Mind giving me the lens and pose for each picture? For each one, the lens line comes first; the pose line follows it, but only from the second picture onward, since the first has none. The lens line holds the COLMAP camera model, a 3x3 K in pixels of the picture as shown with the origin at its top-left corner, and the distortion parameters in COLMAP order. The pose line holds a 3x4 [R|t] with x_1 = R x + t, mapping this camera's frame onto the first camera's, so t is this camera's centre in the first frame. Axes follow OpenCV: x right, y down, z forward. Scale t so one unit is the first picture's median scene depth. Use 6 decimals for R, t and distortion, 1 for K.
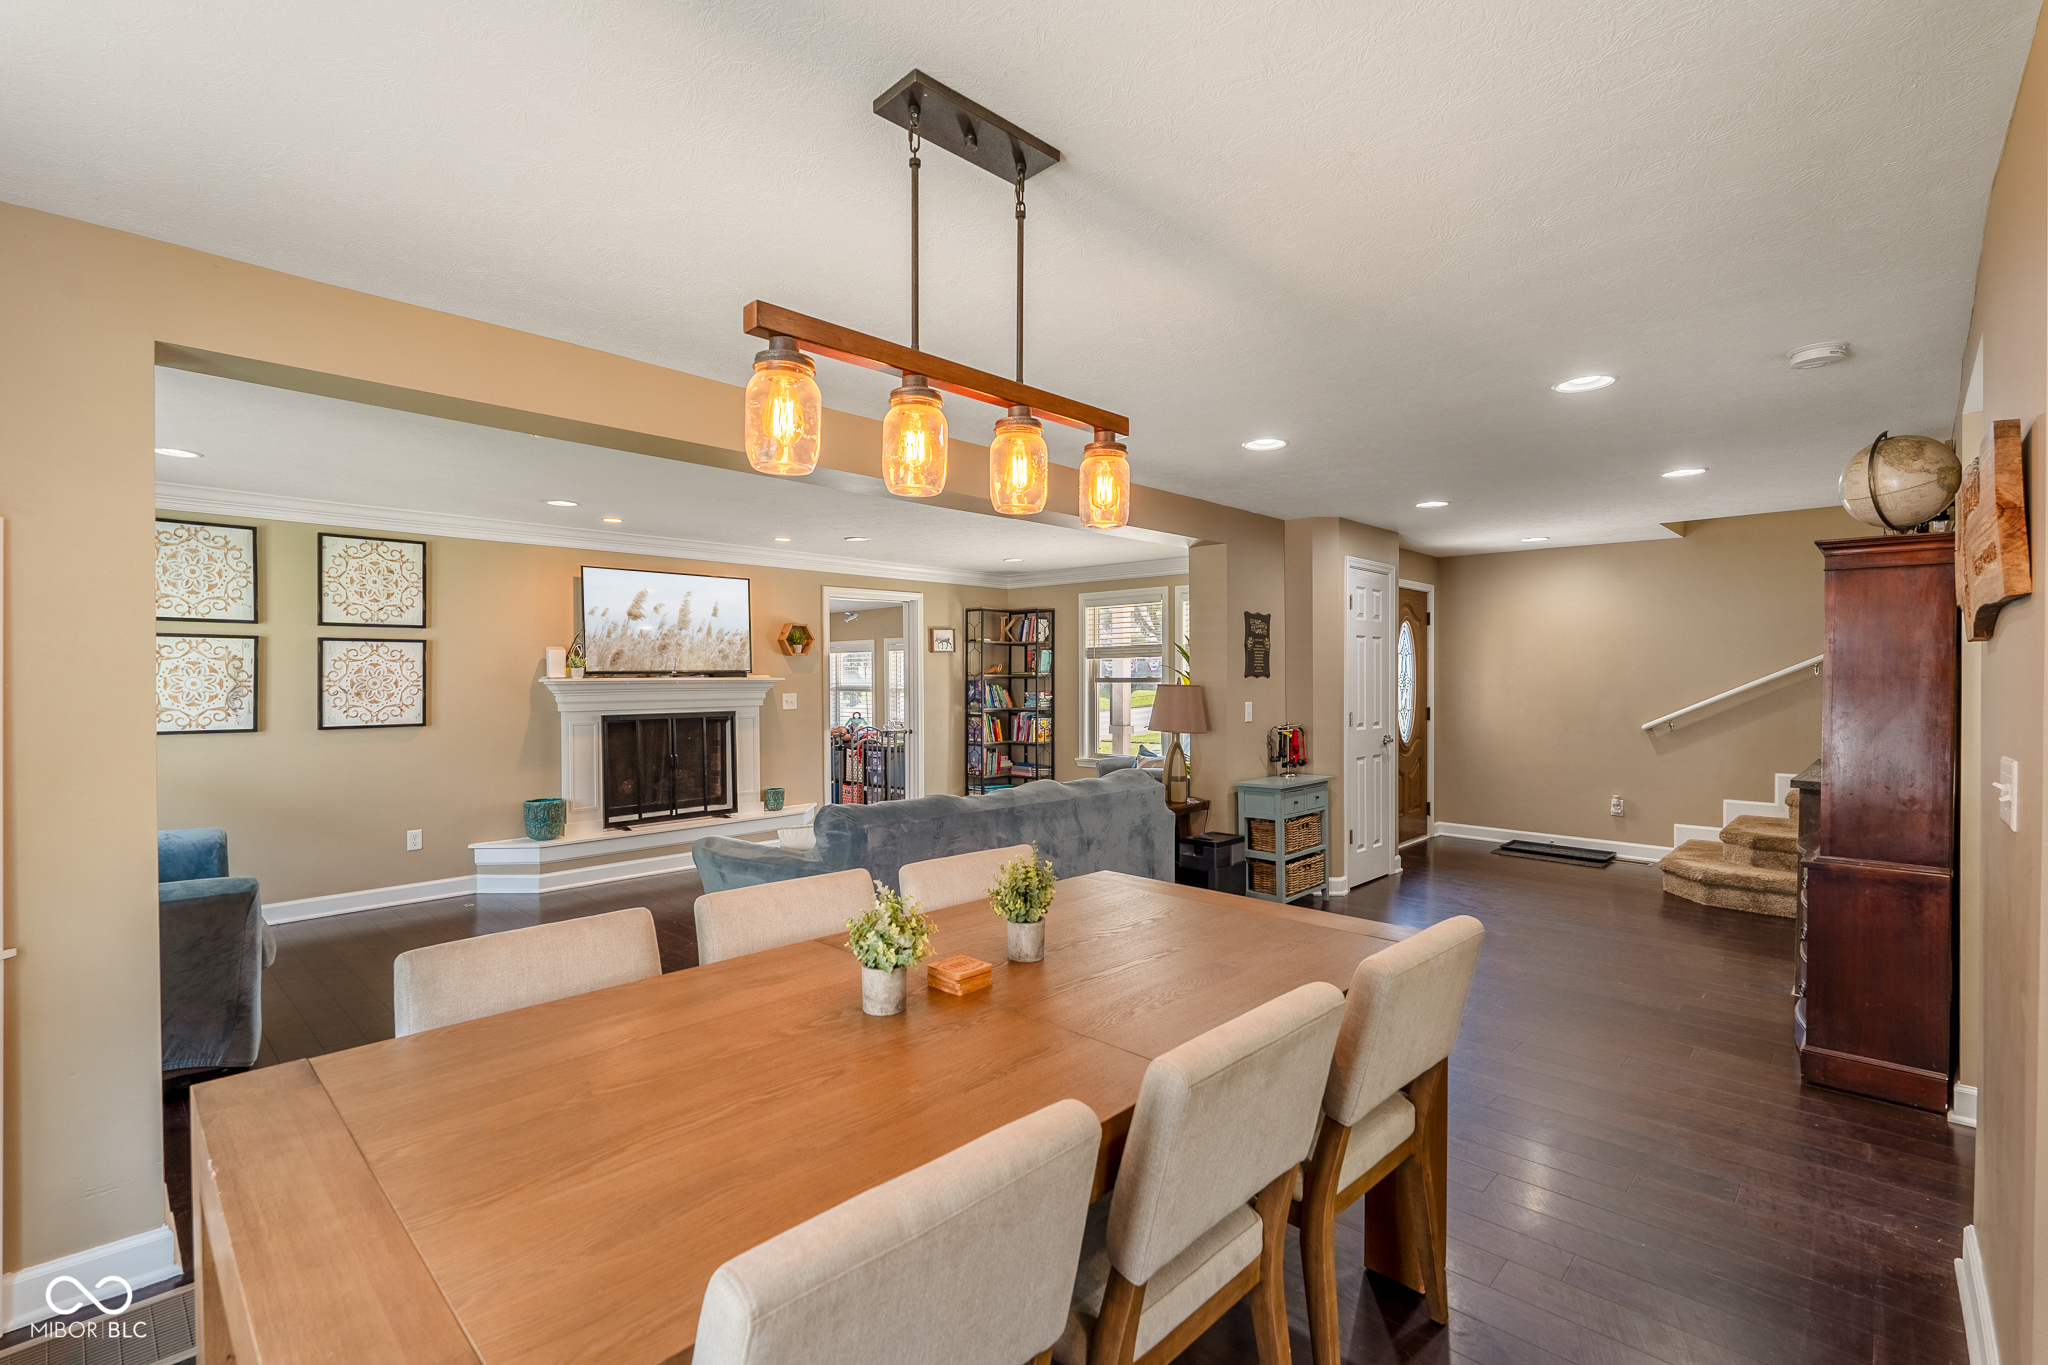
lens RADIAL K [[921.2, 0, 1017.1], [0, 921.2, 678.9], [0, 0, 1]] dist [-0.003886, 0.002695]
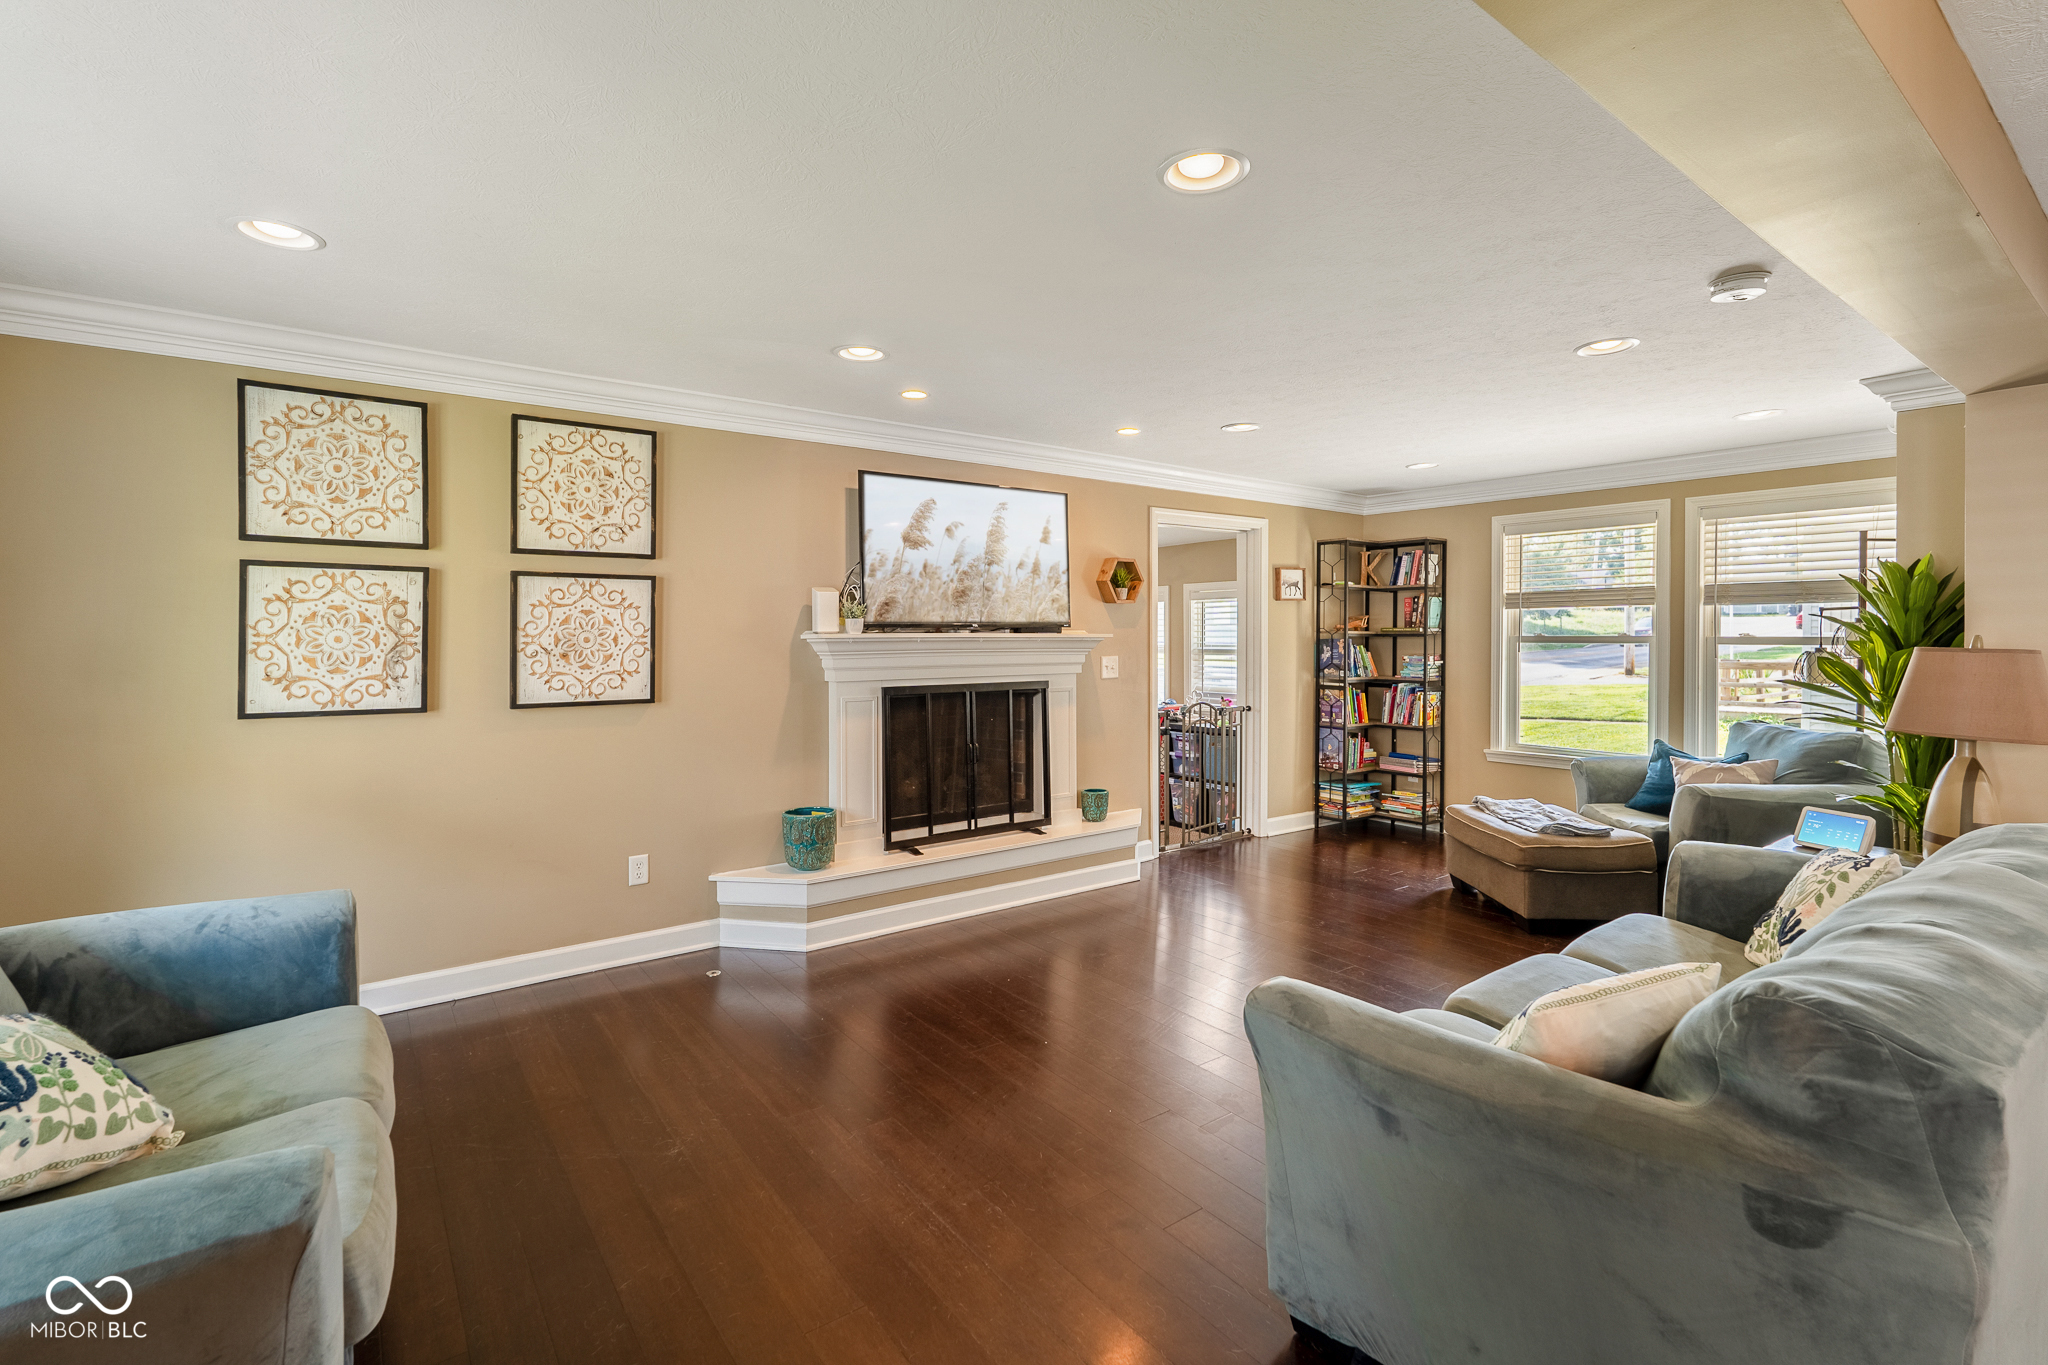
lens RADIAL K [[921.2, 0, 1019.7], [0, 921.2, 635.3], [0, 0, 1]] dist [-0.003886, 0.002695]
pose [[0.987642, 0.003333, -0.156690, -0.249869], [-0.003698, 0.999991, -0.002035, 0.001584], [0.156682, 0.002589, 0.987646, 0.343022]]
